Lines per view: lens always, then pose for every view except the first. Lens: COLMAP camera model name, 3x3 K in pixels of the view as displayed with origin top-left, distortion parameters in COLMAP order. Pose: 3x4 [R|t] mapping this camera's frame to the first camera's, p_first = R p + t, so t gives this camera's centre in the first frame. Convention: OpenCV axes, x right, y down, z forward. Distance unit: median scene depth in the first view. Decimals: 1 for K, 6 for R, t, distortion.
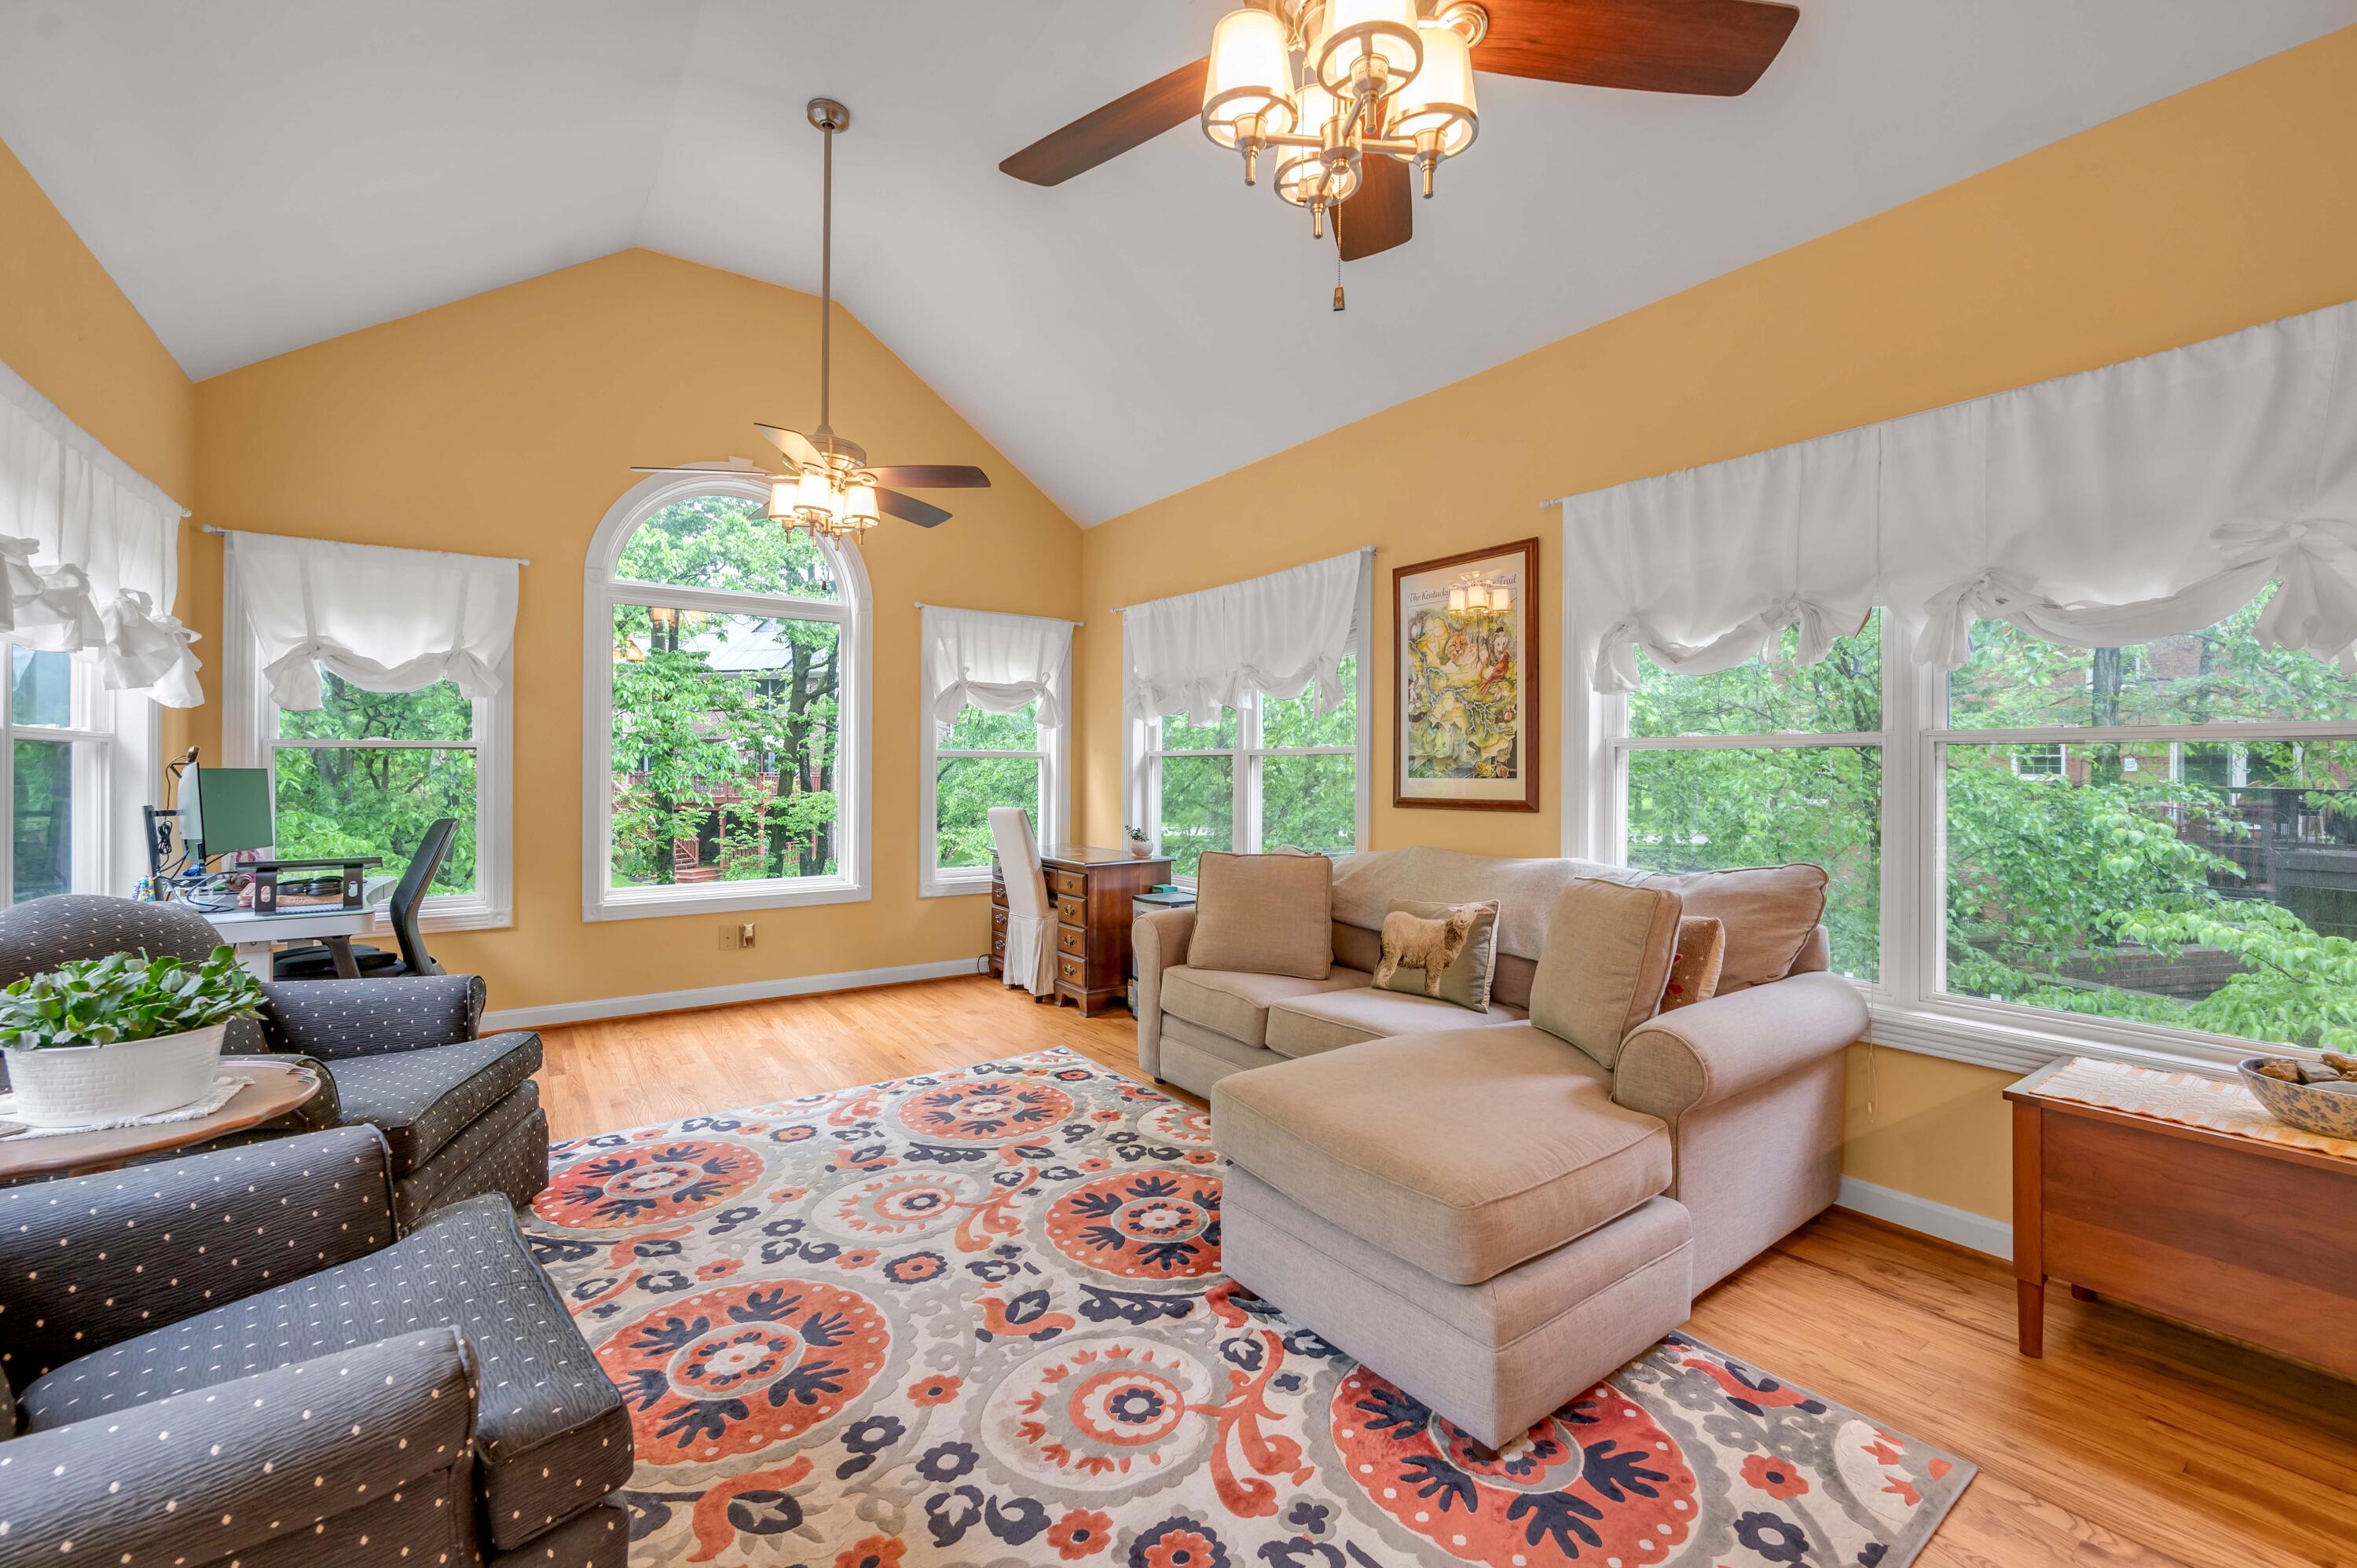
lens RADIAL K [[967.8, 0, 1184.5], [0, 967.8, 753.9], [0, 0, 1]] dist [-0.002507, -0.000216]
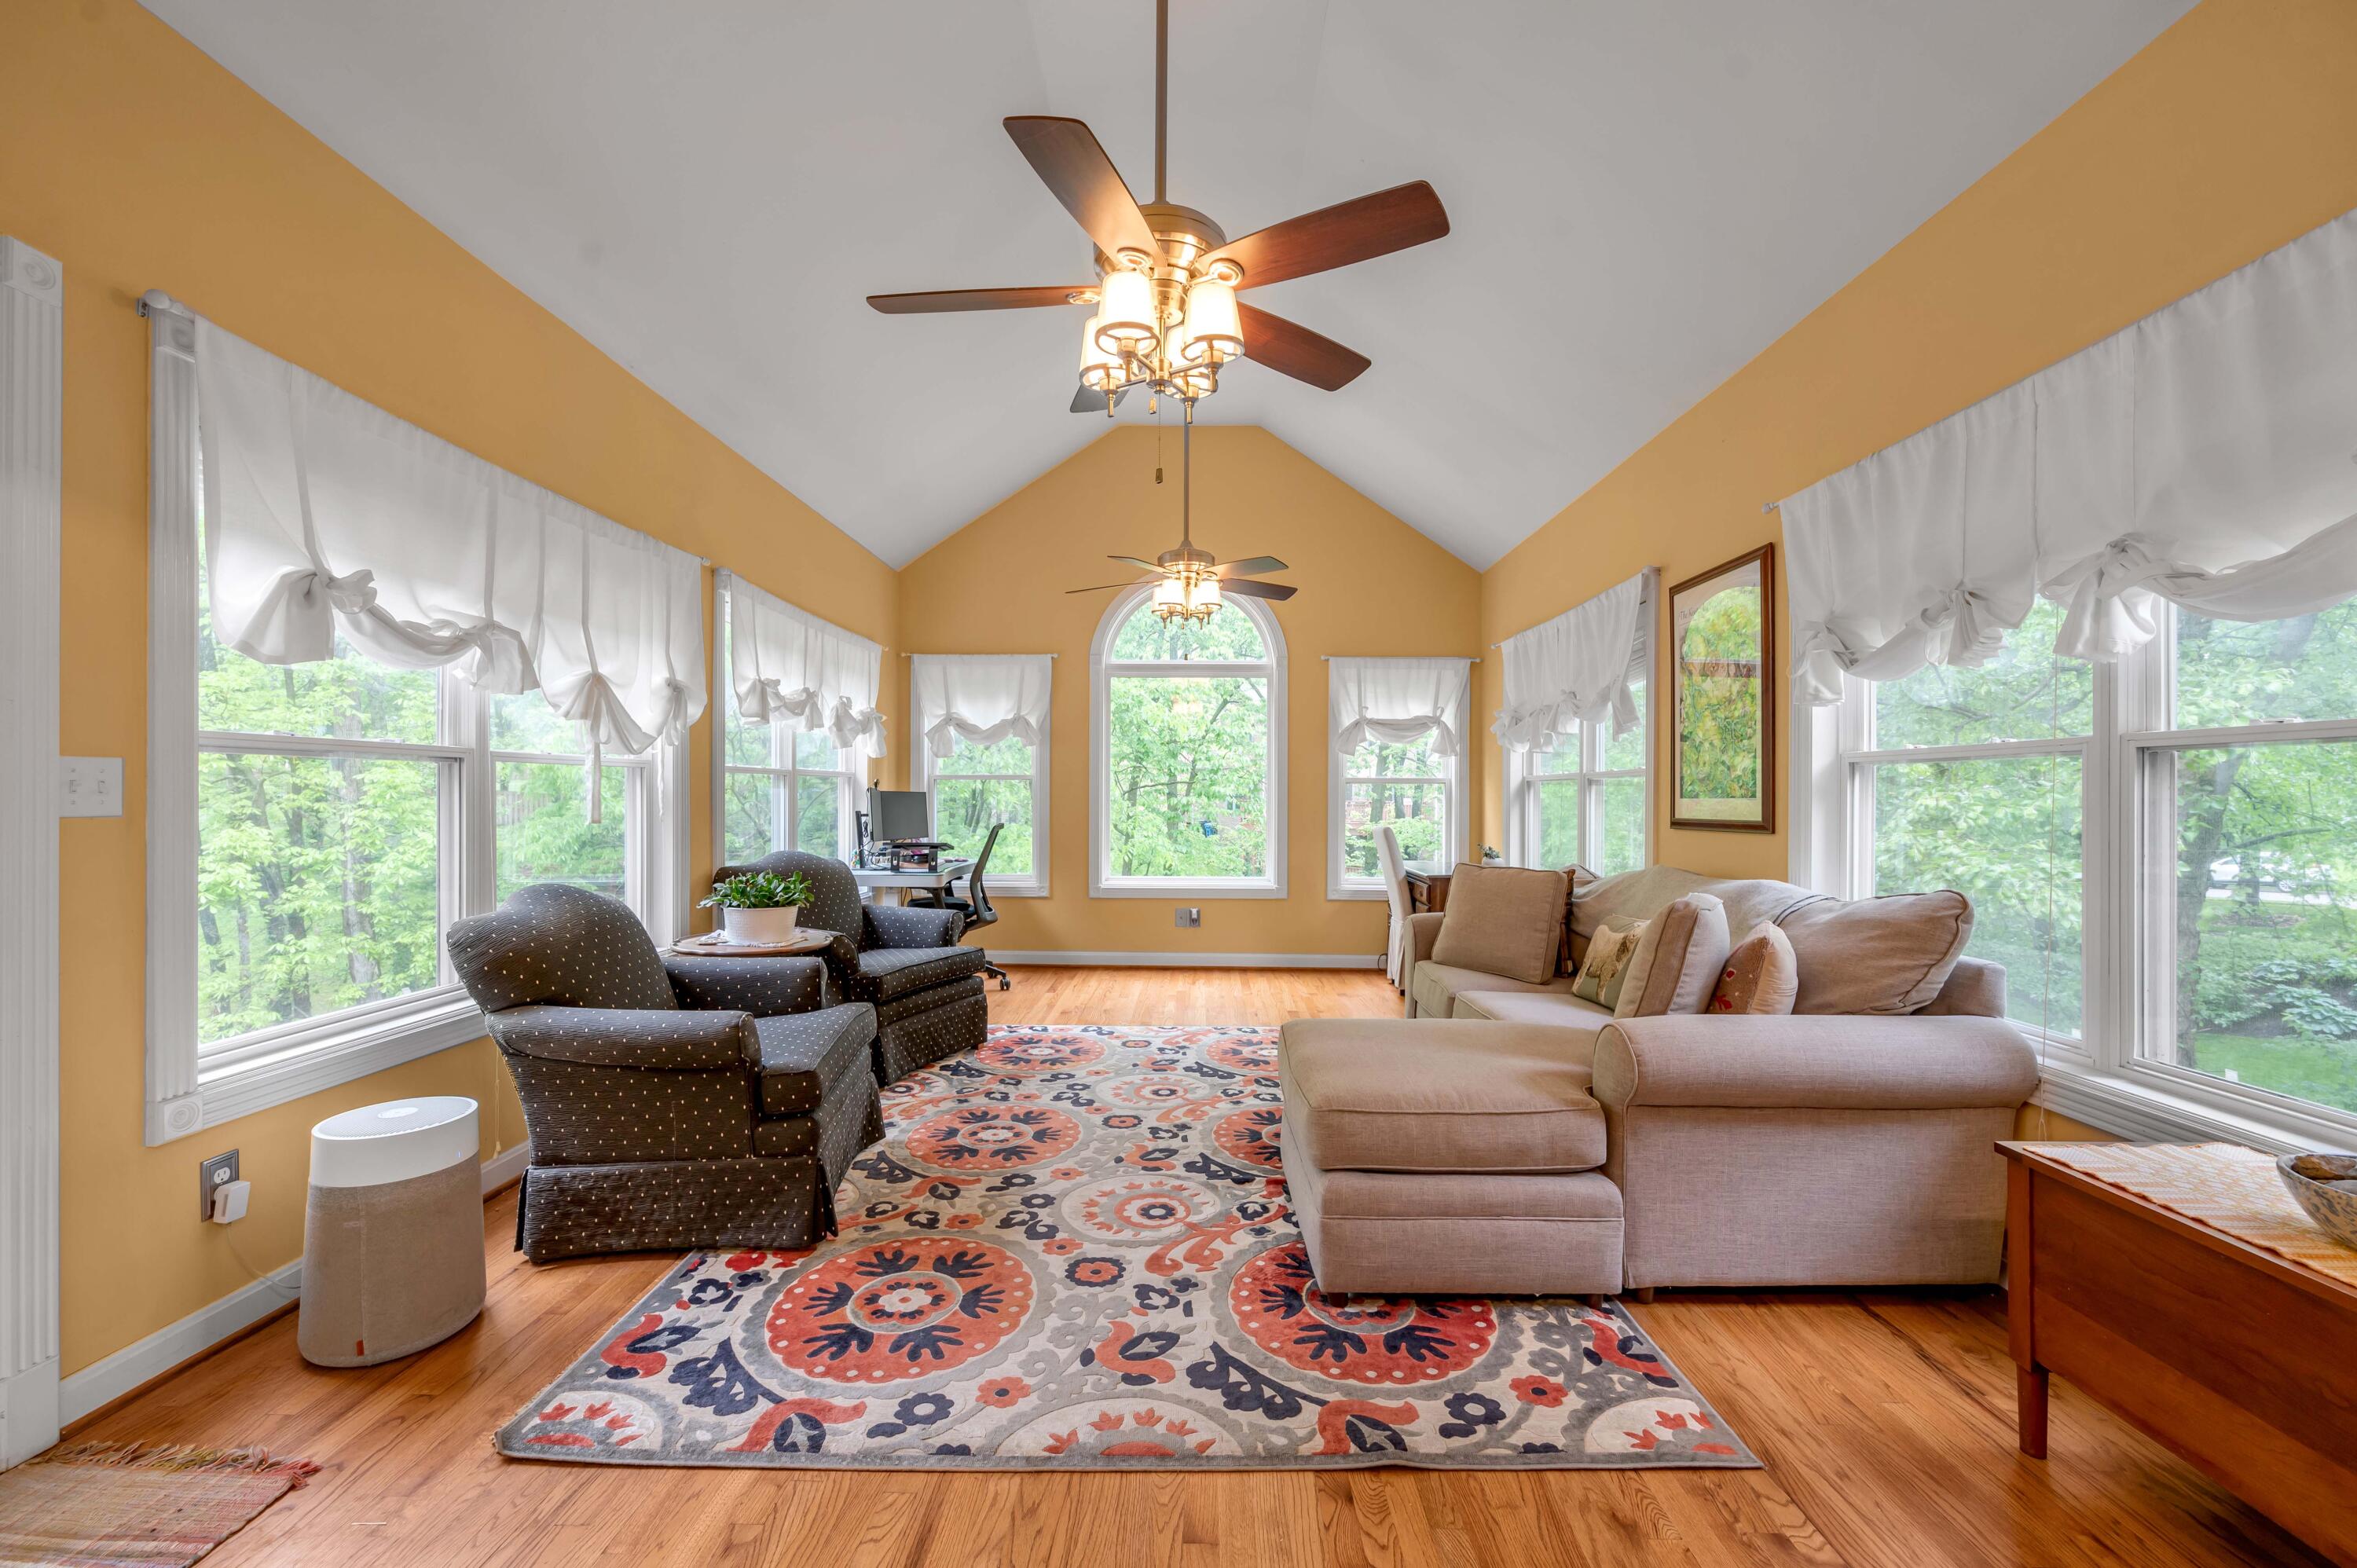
lens RADIAL K [[934.2, 0, 1191.5], [0, 934.2, 778.6], [0, 0, 1]] dist [-0.000844, -0.000176]
pose [[0.810390, -0.010812, -0.585792, 0.511093], [0.006791, 0.999936, -0.009061, 0.012846], [0.585852, 0.003365, 0.810411, -0.082485]]
